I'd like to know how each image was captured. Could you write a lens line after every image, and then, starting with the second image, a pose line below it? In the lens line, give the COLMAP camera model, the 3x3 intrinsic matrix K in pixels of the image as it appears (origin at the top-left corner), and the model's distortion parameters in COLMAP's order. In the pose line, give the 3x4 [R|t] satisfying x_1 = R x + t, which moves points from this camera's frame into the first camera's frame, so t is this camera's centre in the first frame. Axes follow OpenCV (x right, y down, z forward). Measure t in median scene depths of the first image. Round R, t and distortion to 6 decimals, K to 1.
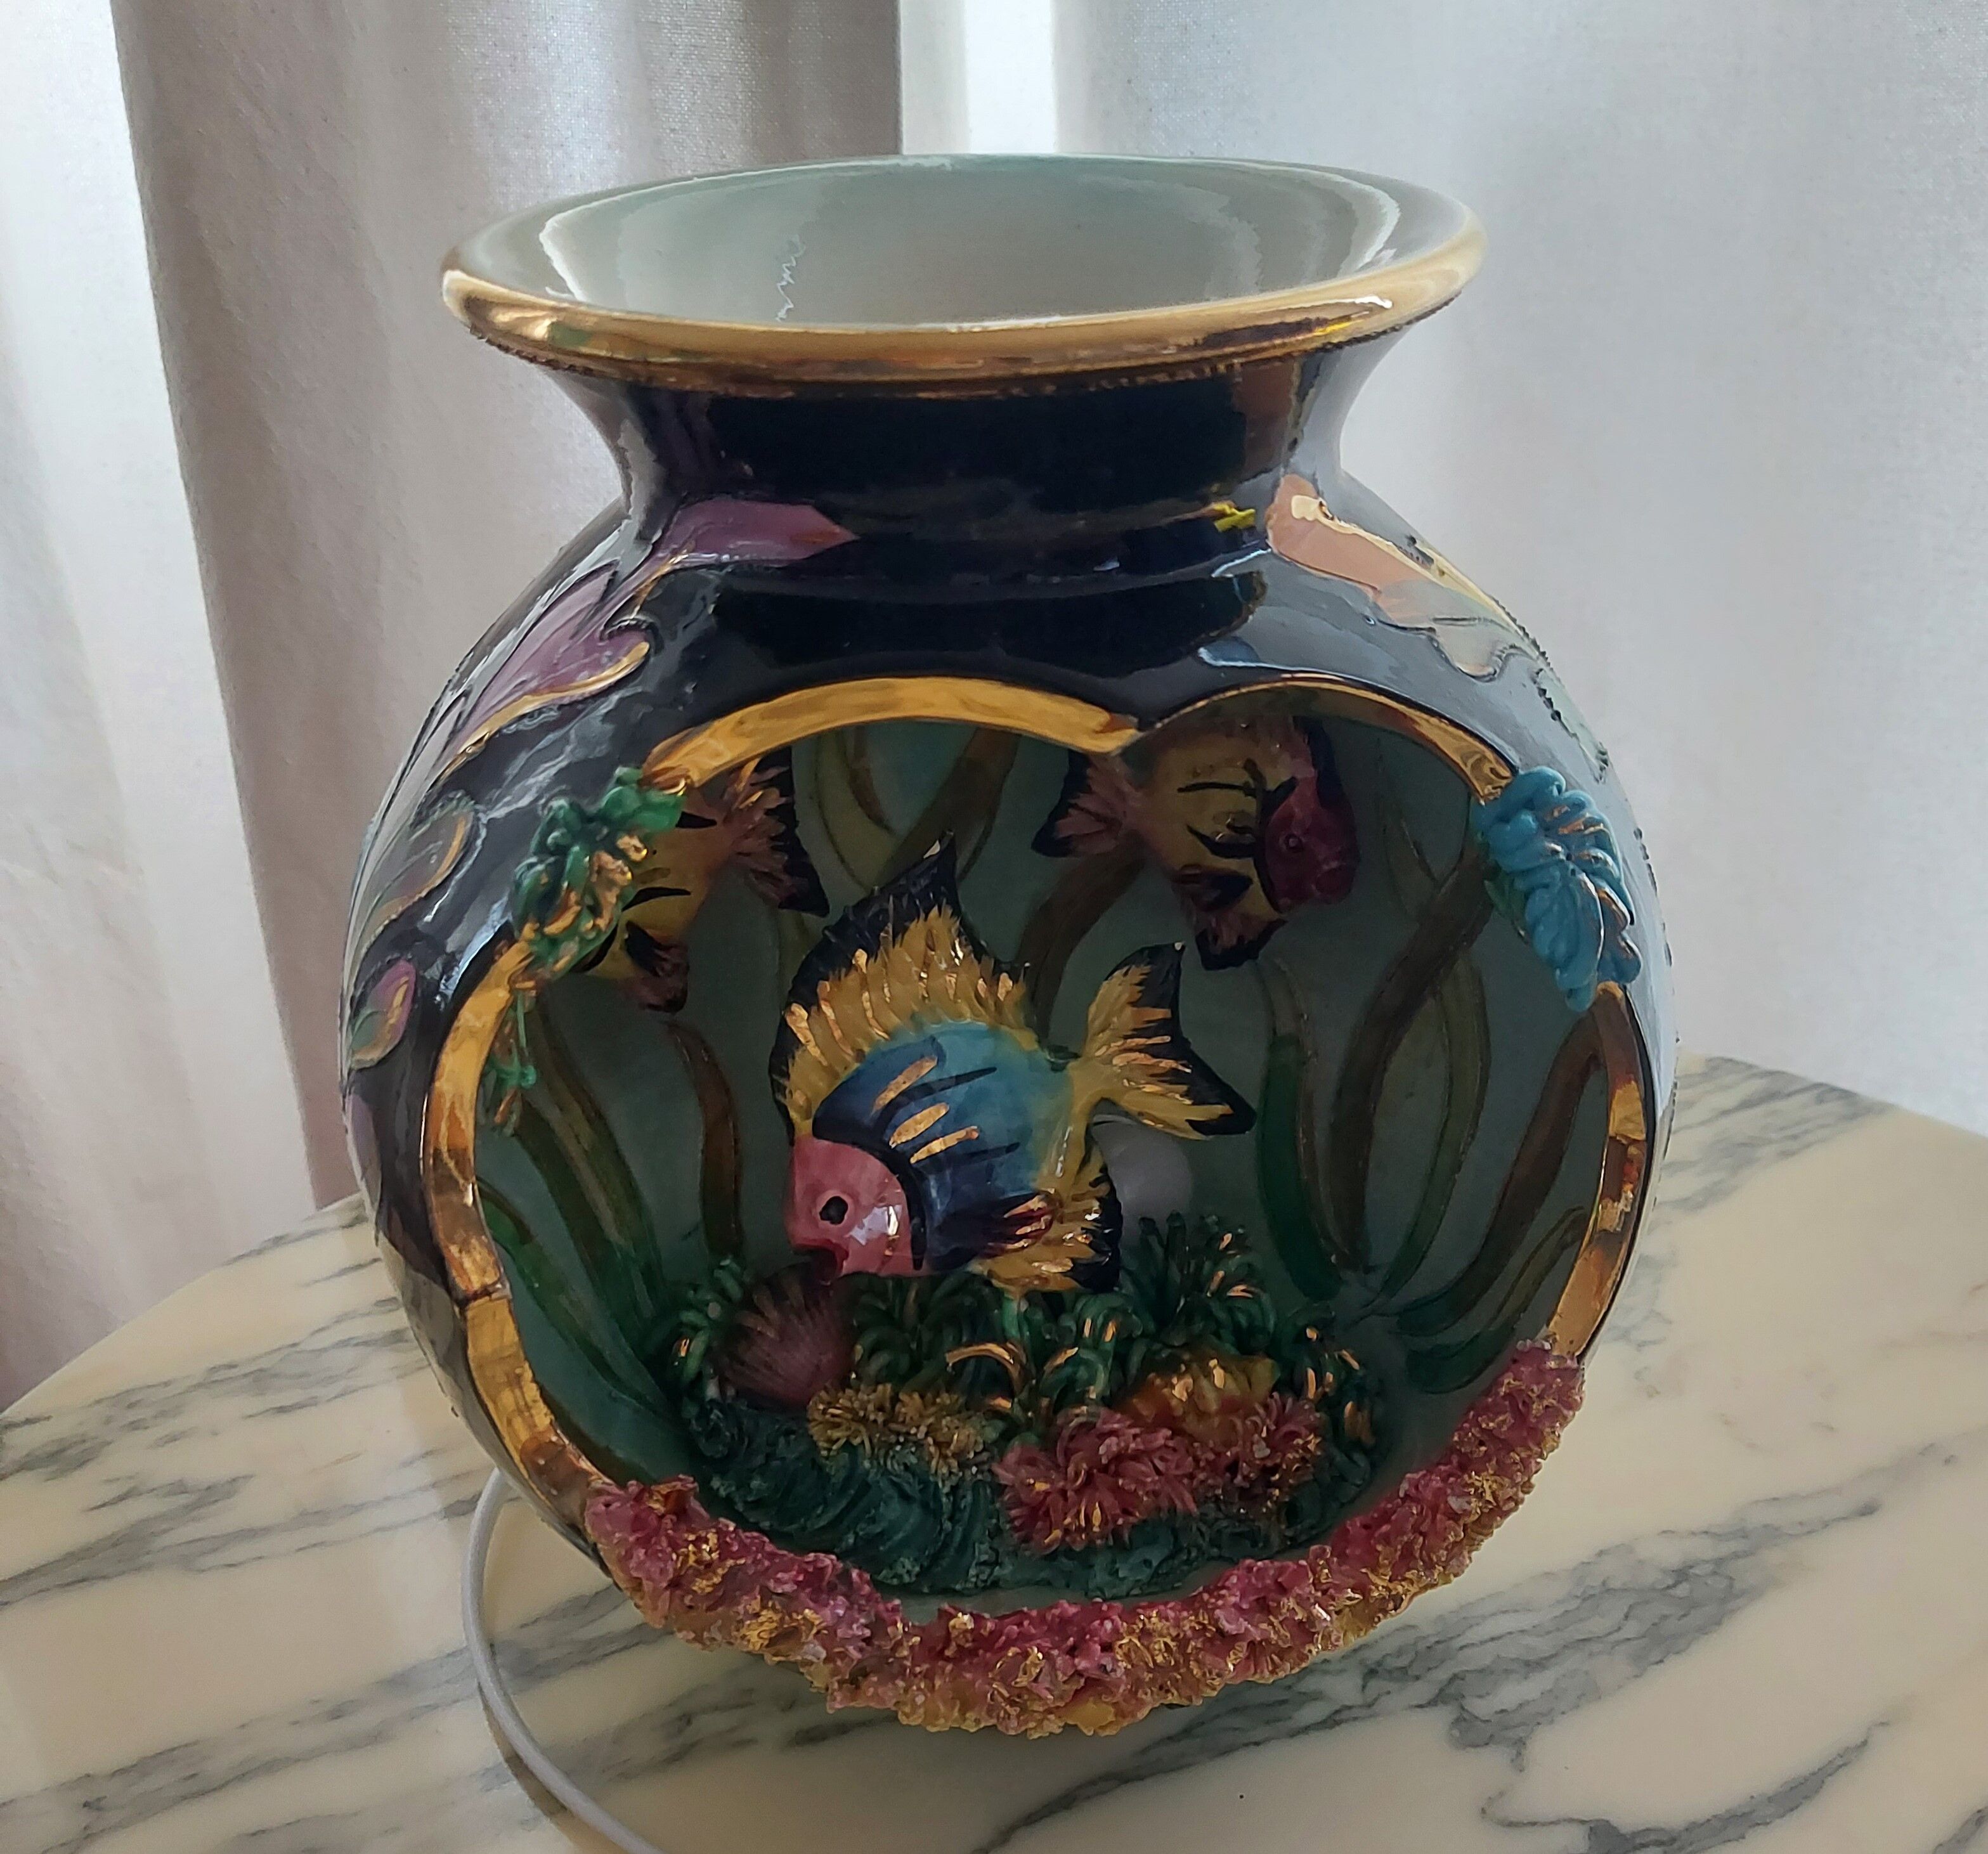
lens RADIAL K [[2155.8, 0, 1091.8], [0, 2155.8, 1177.7], [0, 0, 1]] dist [0.000510, 0.000000]
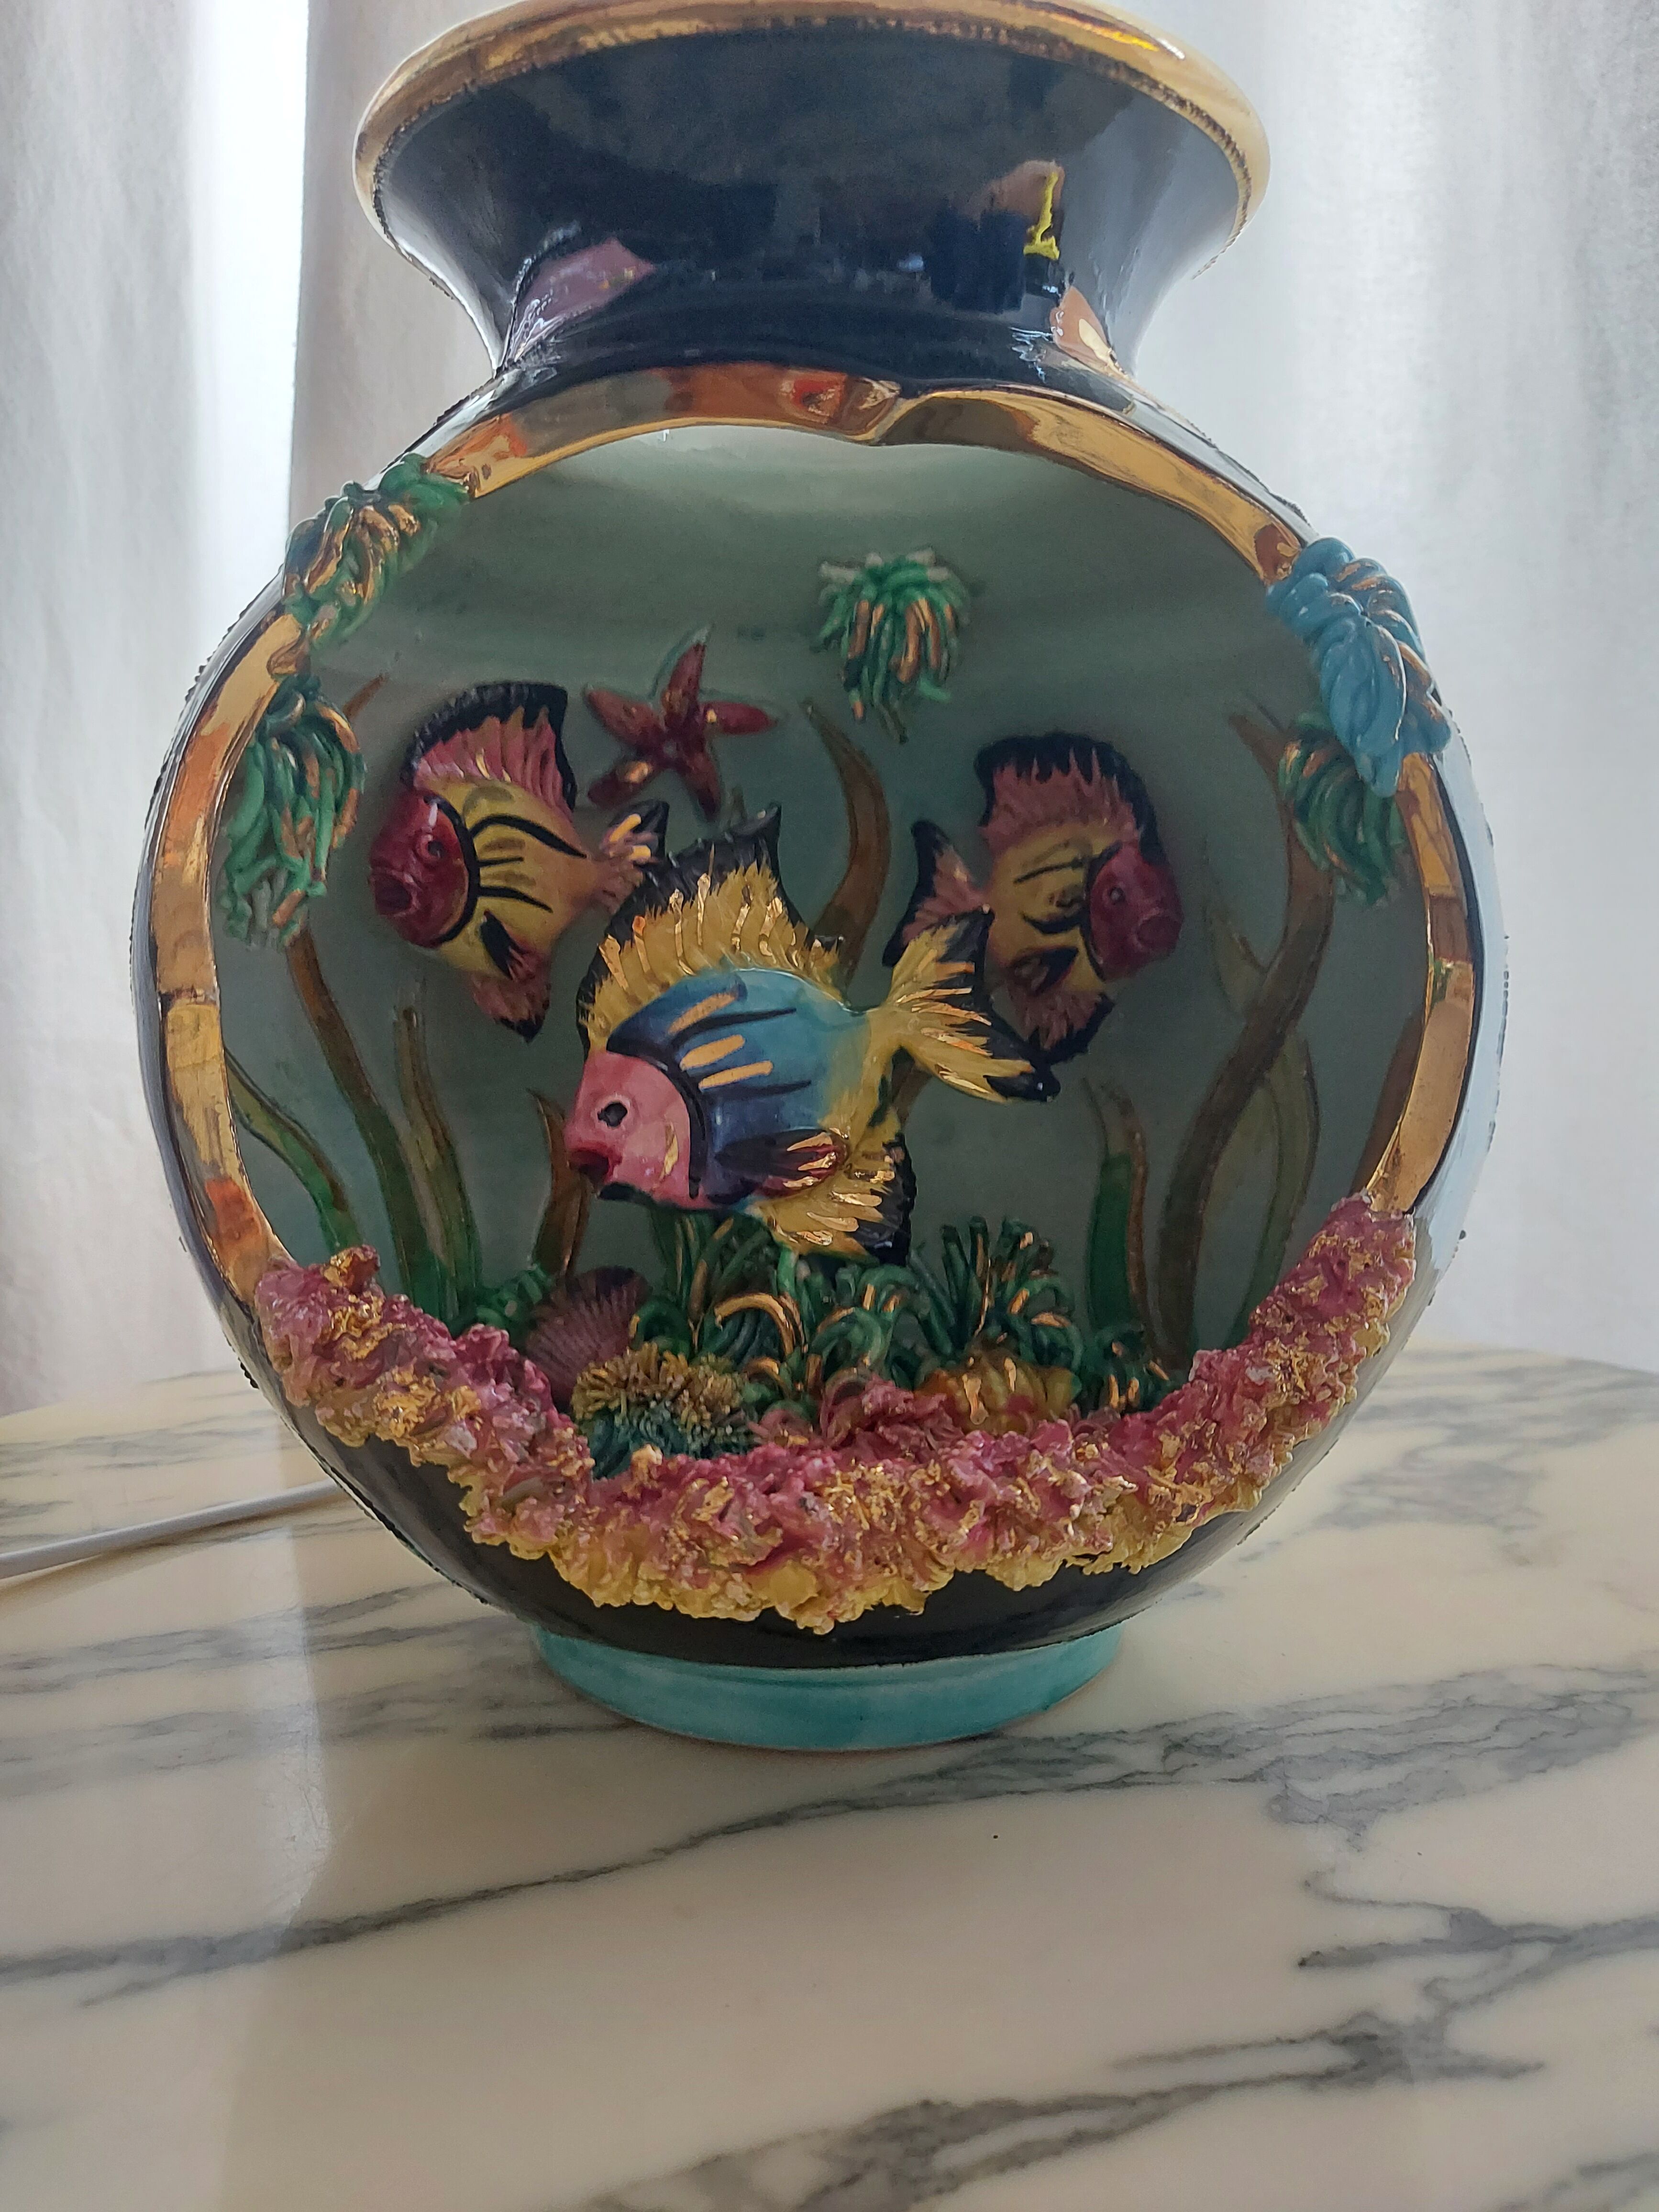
lens RADIAL K [[1624.7, 0, 824.1], [0, 1624.7, 1140.8], [0, 0, 1]] dist [0.019927, -0.052842]
pose [[0.985914, 0.046521, -0.160654, 0.088699], [-0.108664, 0.908362, -0.403821, 0.295124], [0.127145, 0.415590, 0.900622, 0.331393]]
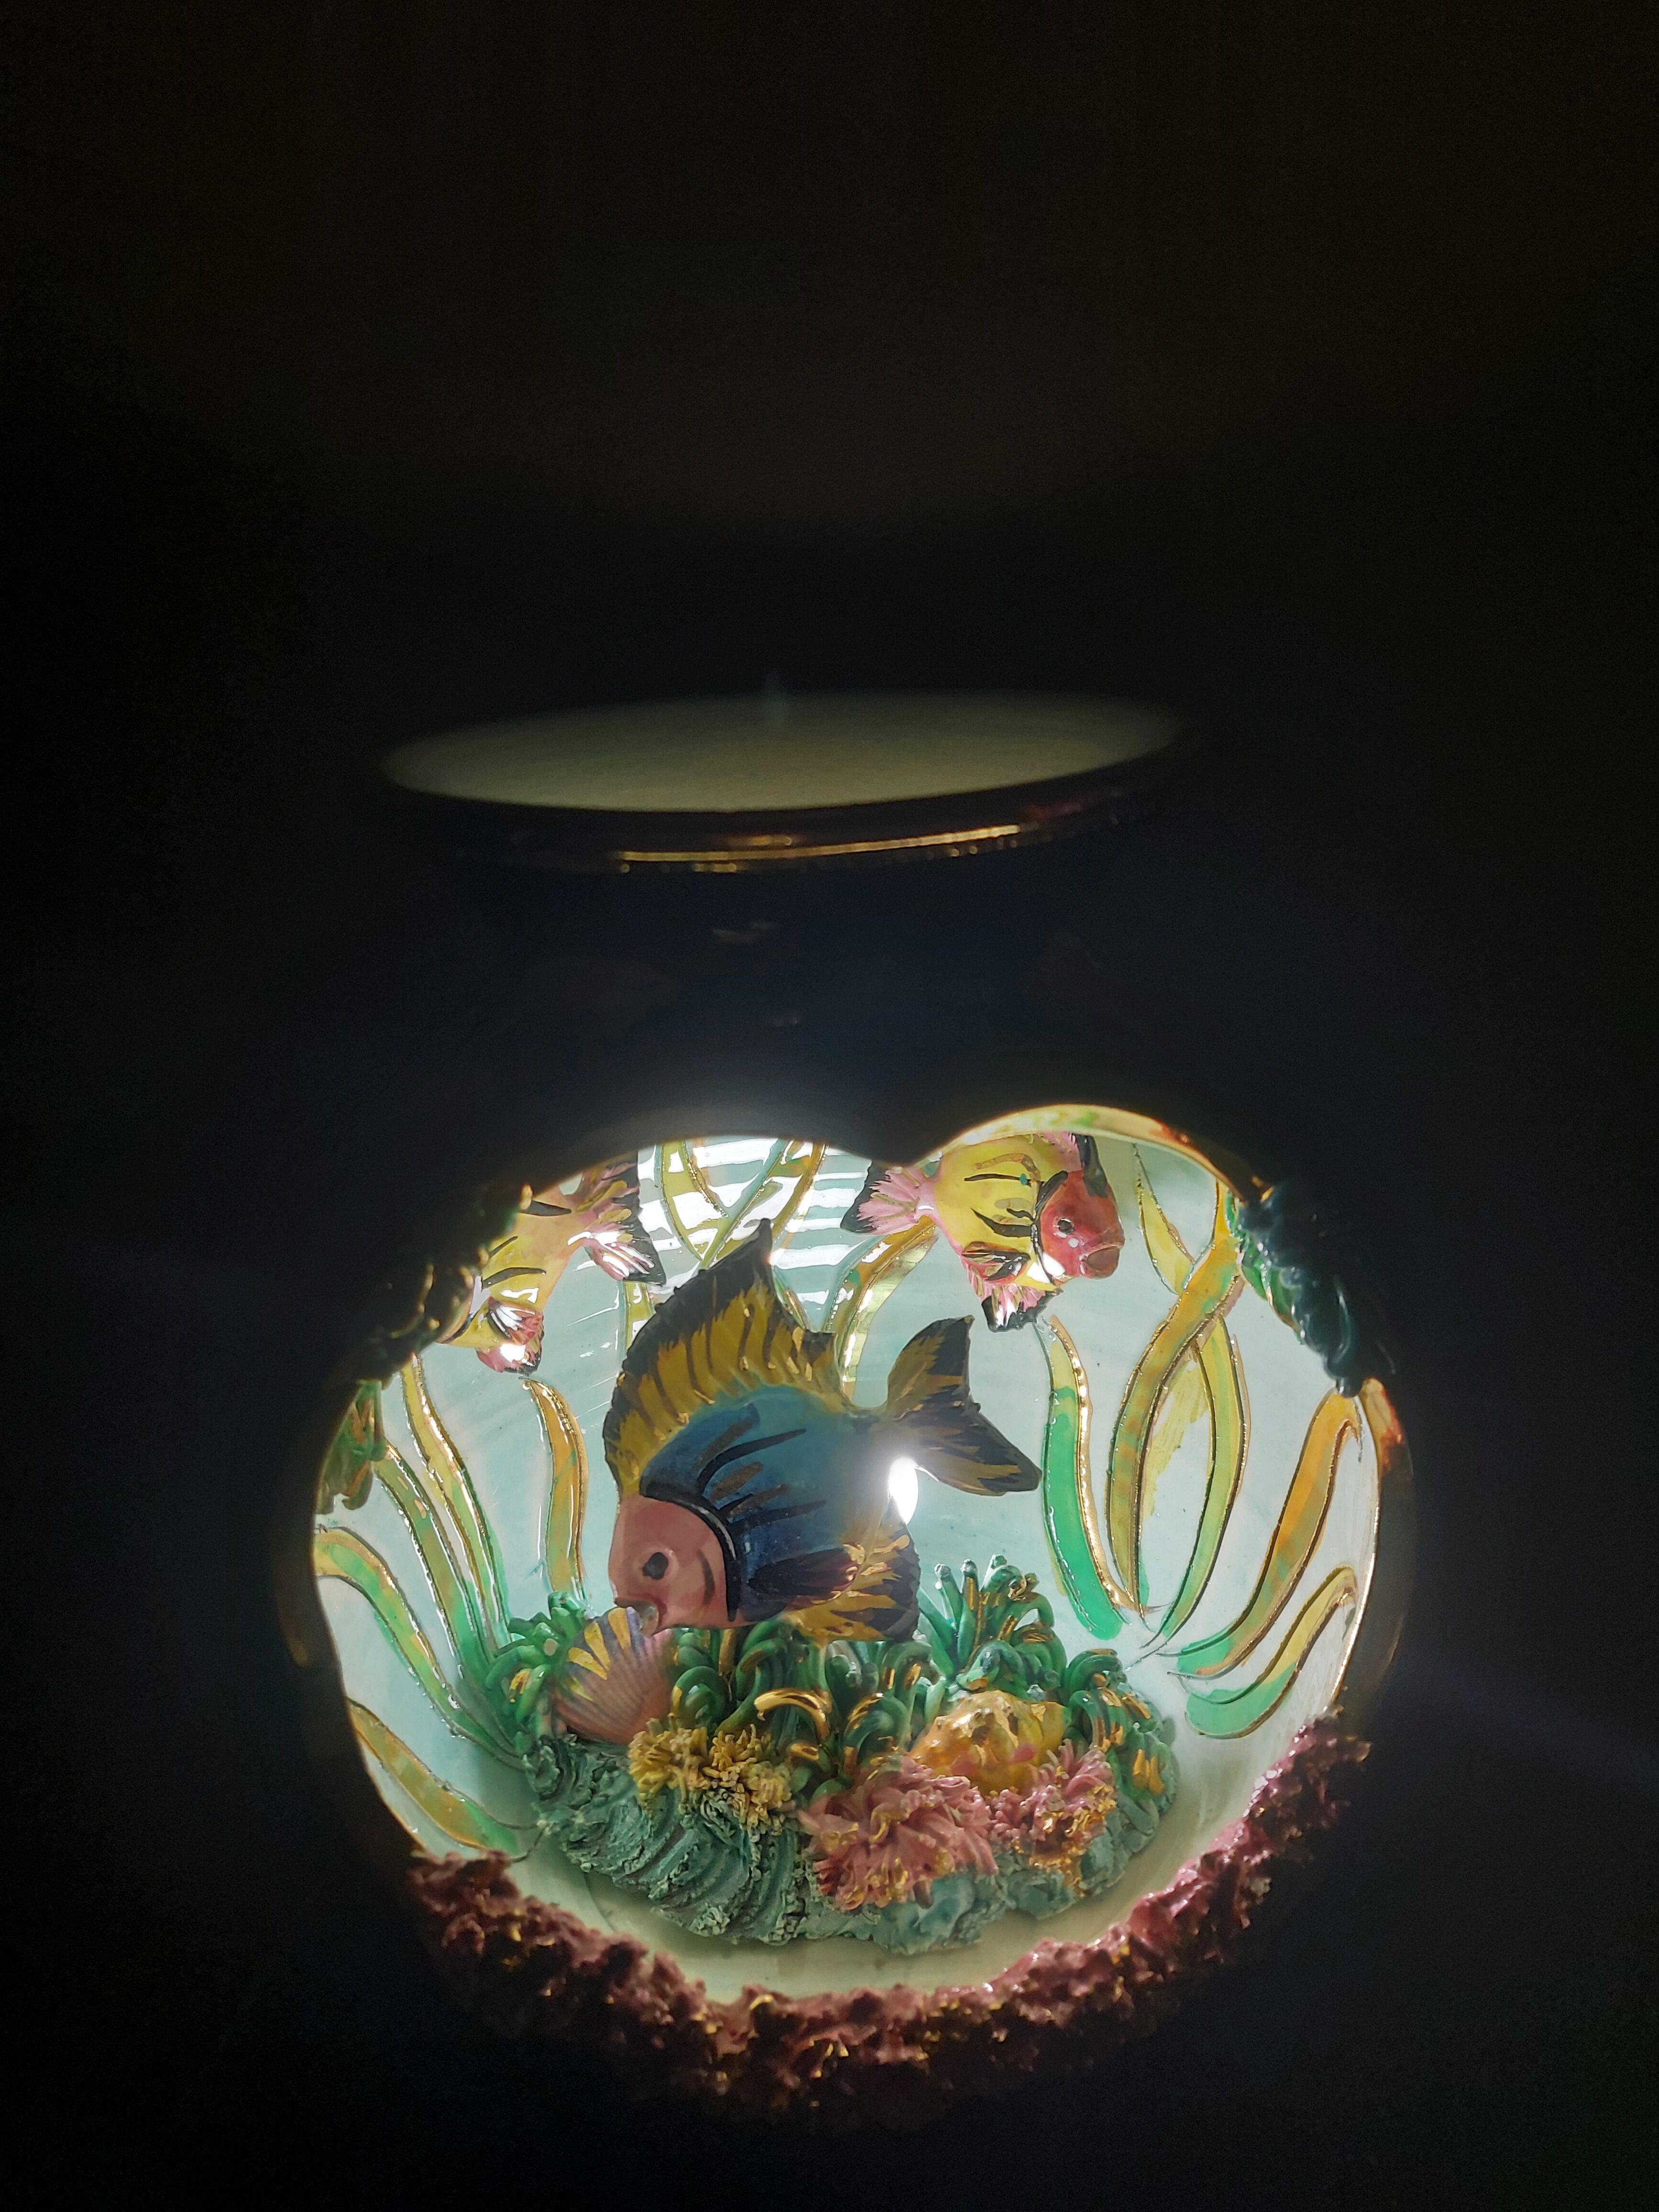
lens RADIAL K [[1624.7, 0, 819.7], [0, 1624.7, 1050.4], [0, 0, 1]] dist [0.019927, -0.052842]
pose [[0.999039, -0.004032, -0.043653, 0.000311], [-0.006347, 0.971970, -0.235017, -0.042682], [0.043377, 0.235068, 0.971010, 0.135401]]
